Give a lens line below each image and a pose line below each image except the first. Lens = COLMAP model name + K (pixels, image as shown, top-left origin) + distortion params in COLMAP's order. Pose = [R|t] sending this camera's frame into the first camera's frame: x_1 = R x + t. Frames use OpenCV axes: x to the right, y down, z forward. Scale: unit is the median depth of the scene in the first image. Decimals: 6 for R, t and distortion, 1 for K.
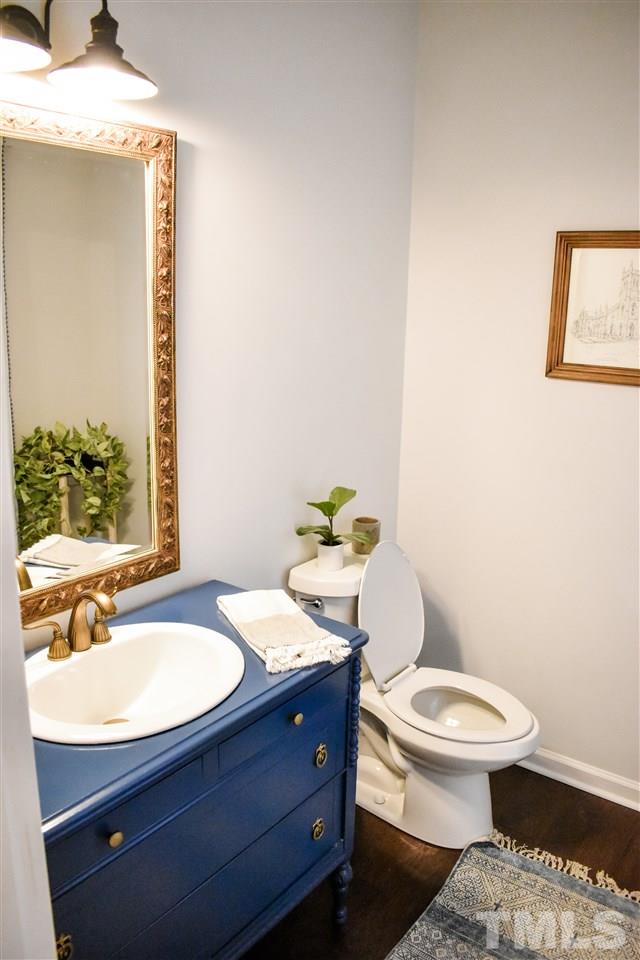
lens RADIAL K [[752.0, 0, 320.0], [0, 752.0, 480.0], [0, 0, 1]] dist [-0.094297, 0.017352]
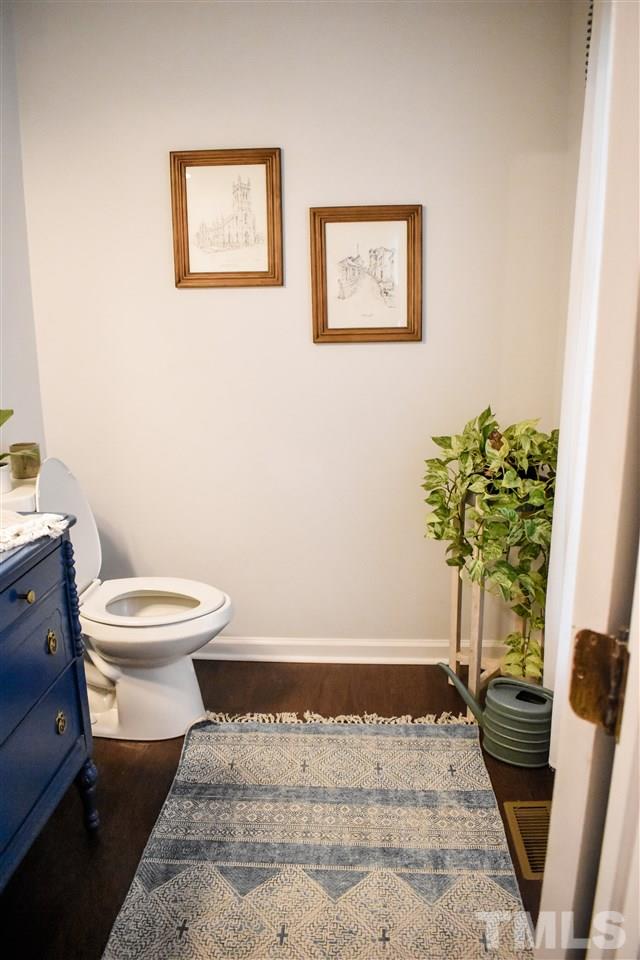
lens RADIAL K [[752.0, 0, 320.0], [0, 752.0, 480.0], [0, 0, 1]] dist [-0.094297, 0.017352]
pose [[0.841034, -0.157363, 0.517590, -0.135362], [0.161001, 0.986214, 0.038227, 0.140011], [-0.516470, 0.051182, 0.854774, -0.022301]]
